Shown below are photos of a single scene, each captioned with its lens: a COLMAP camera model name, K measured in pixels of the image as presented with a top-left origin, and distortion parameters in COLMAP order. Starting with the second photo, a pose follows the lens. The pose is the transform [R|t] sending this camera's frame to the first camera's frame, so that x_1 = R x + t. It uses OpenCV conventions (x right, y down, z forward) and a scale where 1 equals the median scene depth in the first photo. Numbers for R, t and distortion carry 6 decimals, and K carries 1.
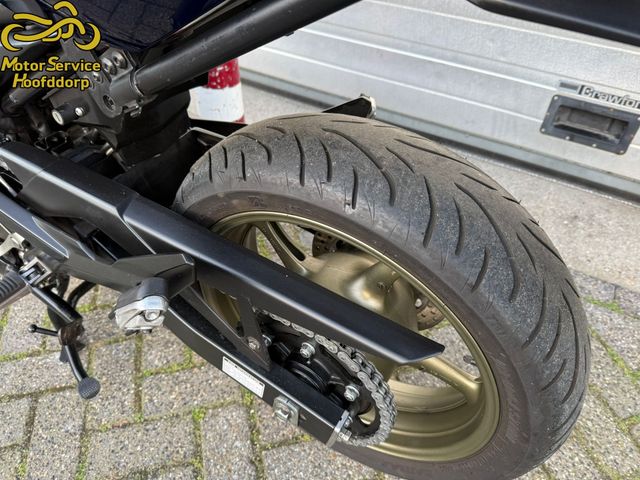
lens RADIAL K [[458.3, 0, 322.0], [0, 458.3, 237.8], [0, 0, 1]] dist [0.028005, -0.014135]
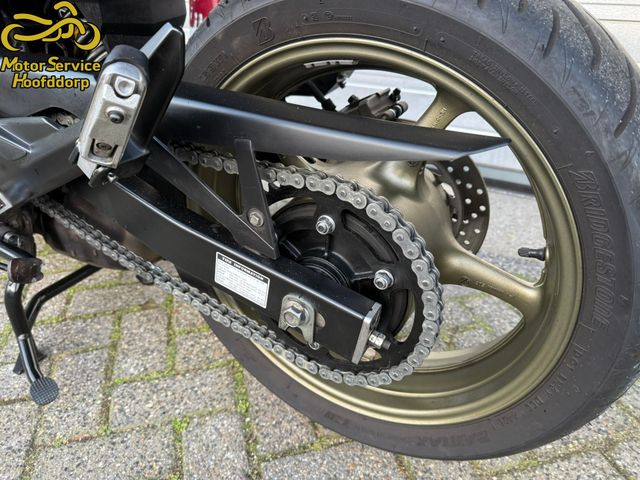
lens RADIAL K [[458.3, 0, 322.0], [0, 458.3, 237.8], [0, 0, 1]] dist [0.028005, -0.014135]
pose [[0.999379, -0.027344, 0.022244, -0.032652], [0.031912, 0.969874, -0.241506, 0.276592], [-0.014970, 0.242066, 0.970144, 0.147170]]
